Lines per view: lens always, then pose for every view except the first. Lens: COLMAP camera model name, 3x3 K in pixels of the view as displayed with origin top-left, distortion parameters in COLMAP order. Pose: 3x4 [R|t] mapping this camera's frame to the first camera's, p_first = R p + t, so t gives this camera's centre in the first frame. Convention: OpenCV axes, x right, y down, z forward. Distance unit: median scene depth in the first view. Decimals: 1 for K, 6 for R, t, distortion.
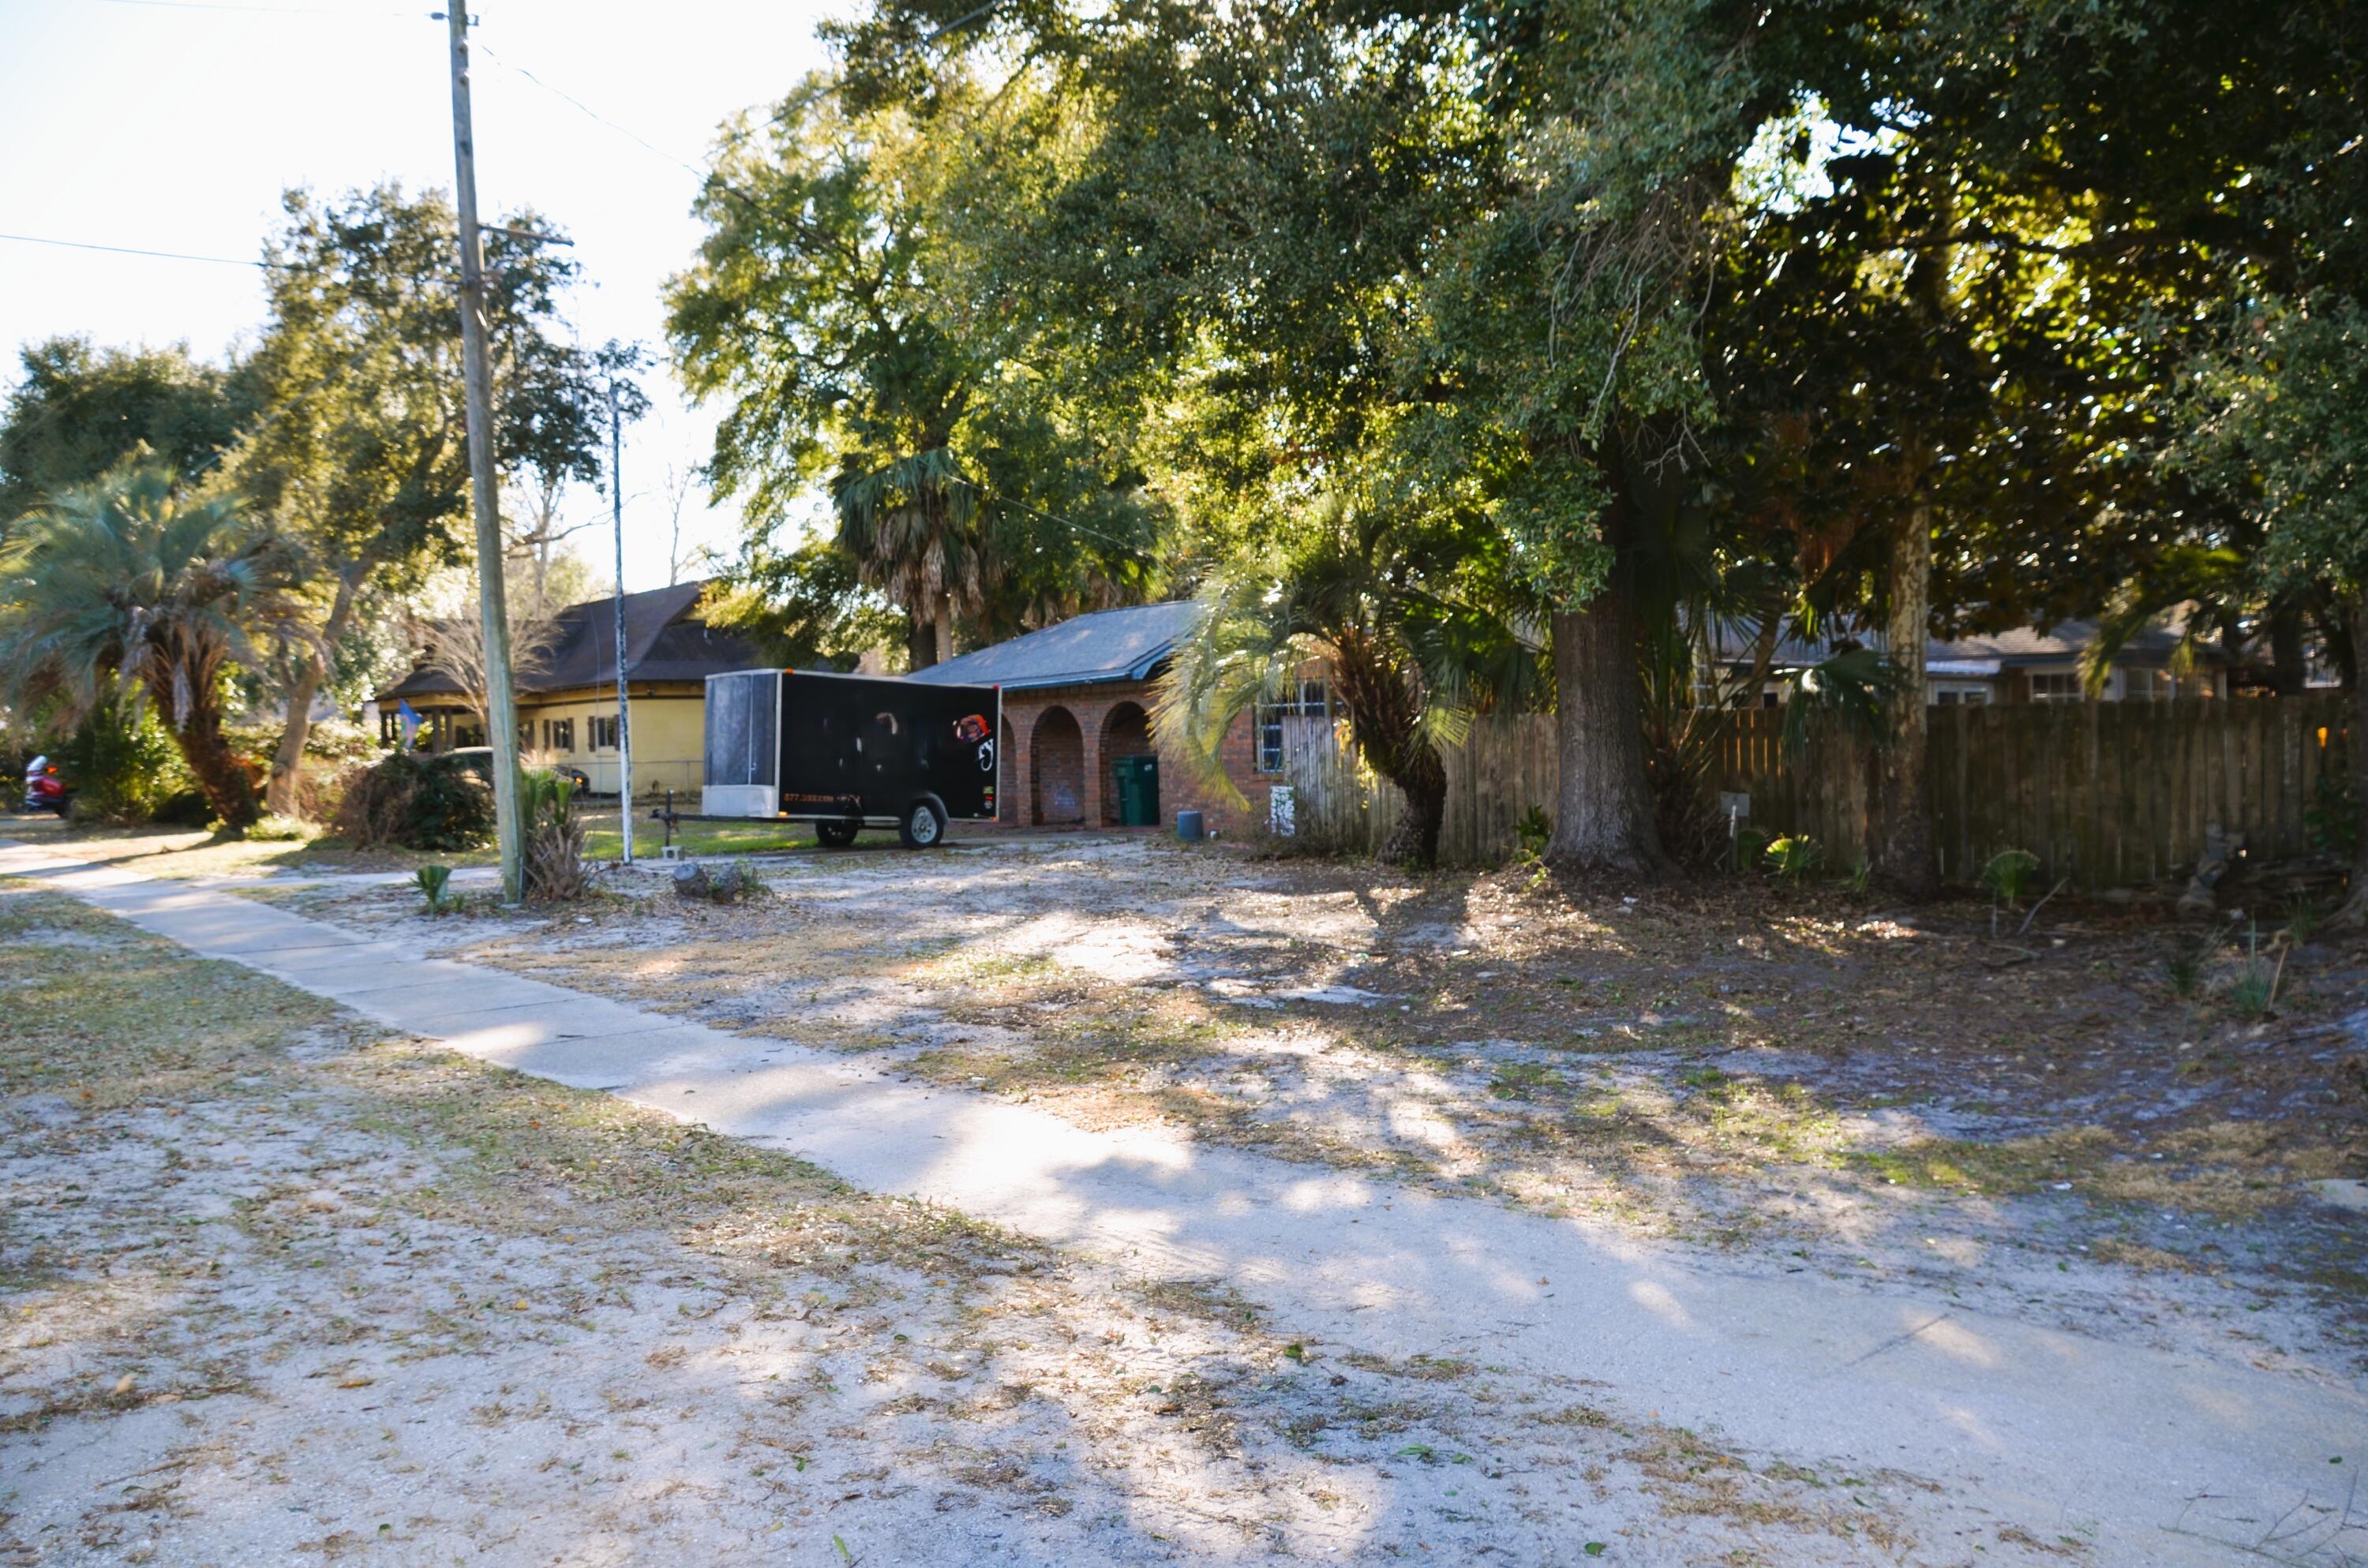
lens RADIAL K [[1840.3, 0, 1208.2], [0, 1840.3, 789.3], [0, 0, 1]] dist [-0.151118, 0.111511]
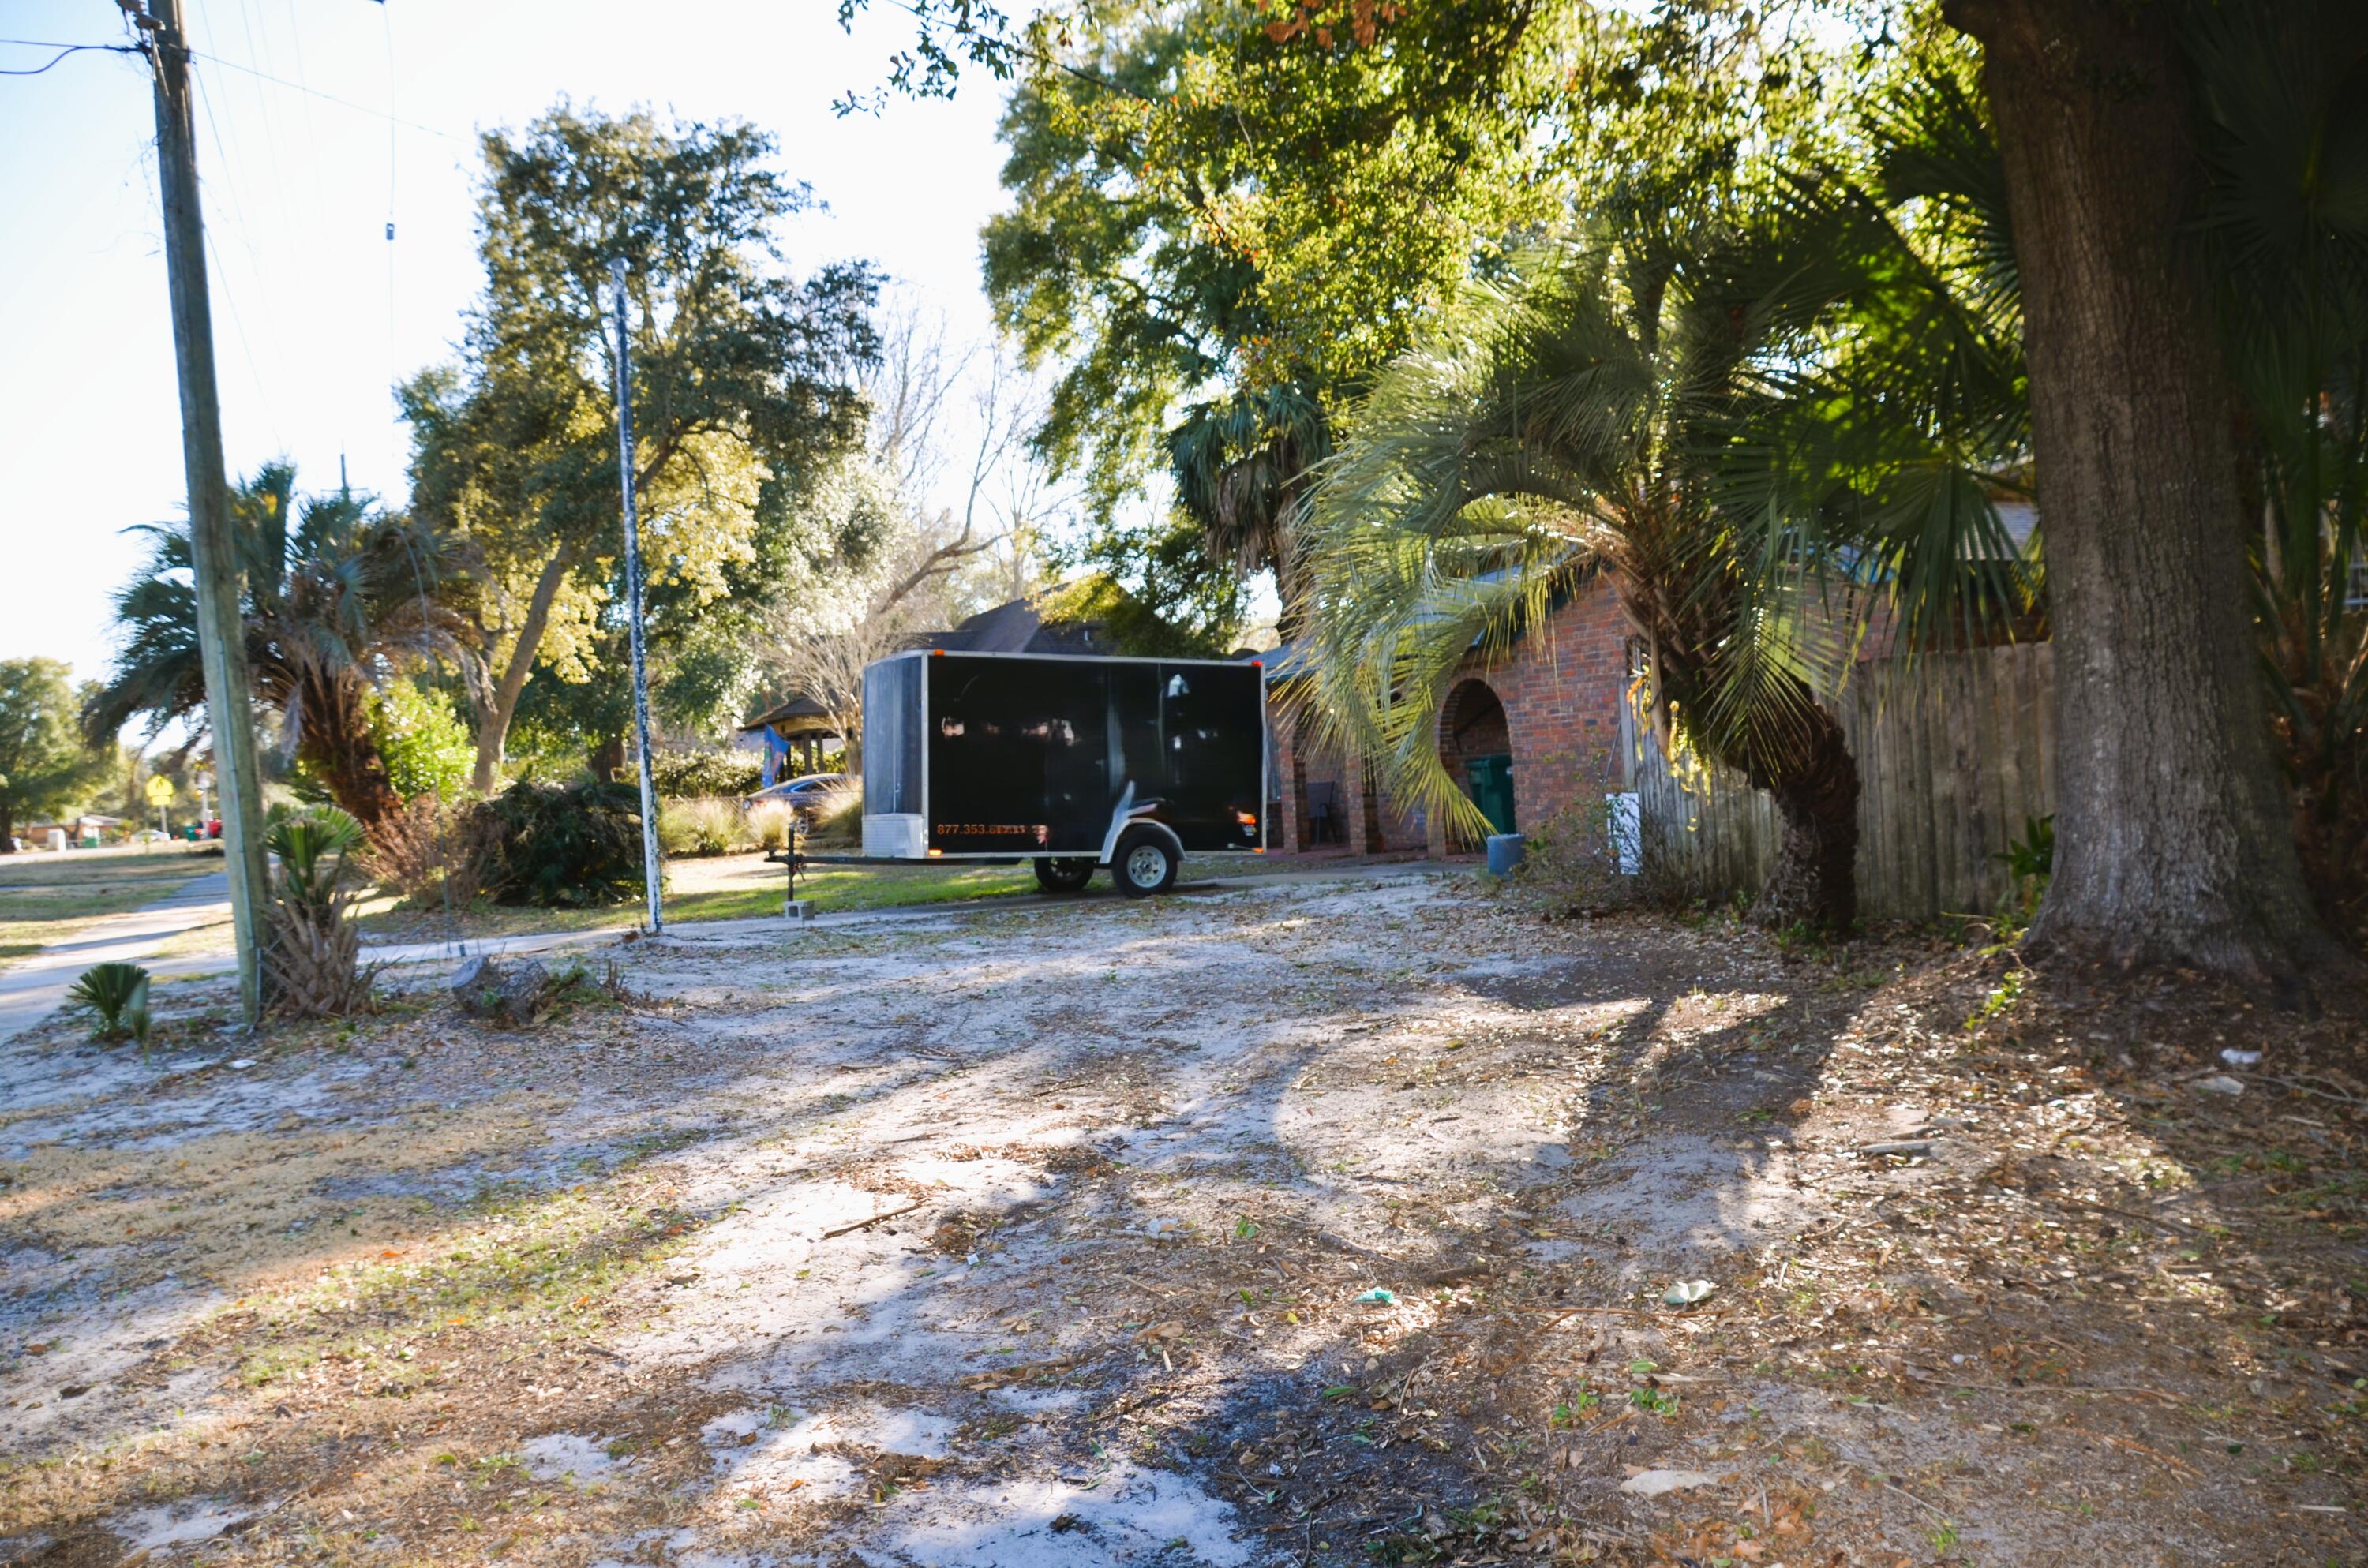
lens RADIAL K [[1840.3, 0, 1208.2], [0, 1840.3, 789.3], [0, 0, 1]] dist [-0.151118, 0.111511]
pose [[0.954275, -0.032196, -0.297190, 0.082060], [0.030348, 0.999481, -0.010830, -0.000350], [0.297385, 0.001316, 0.954757, 0.348512]]
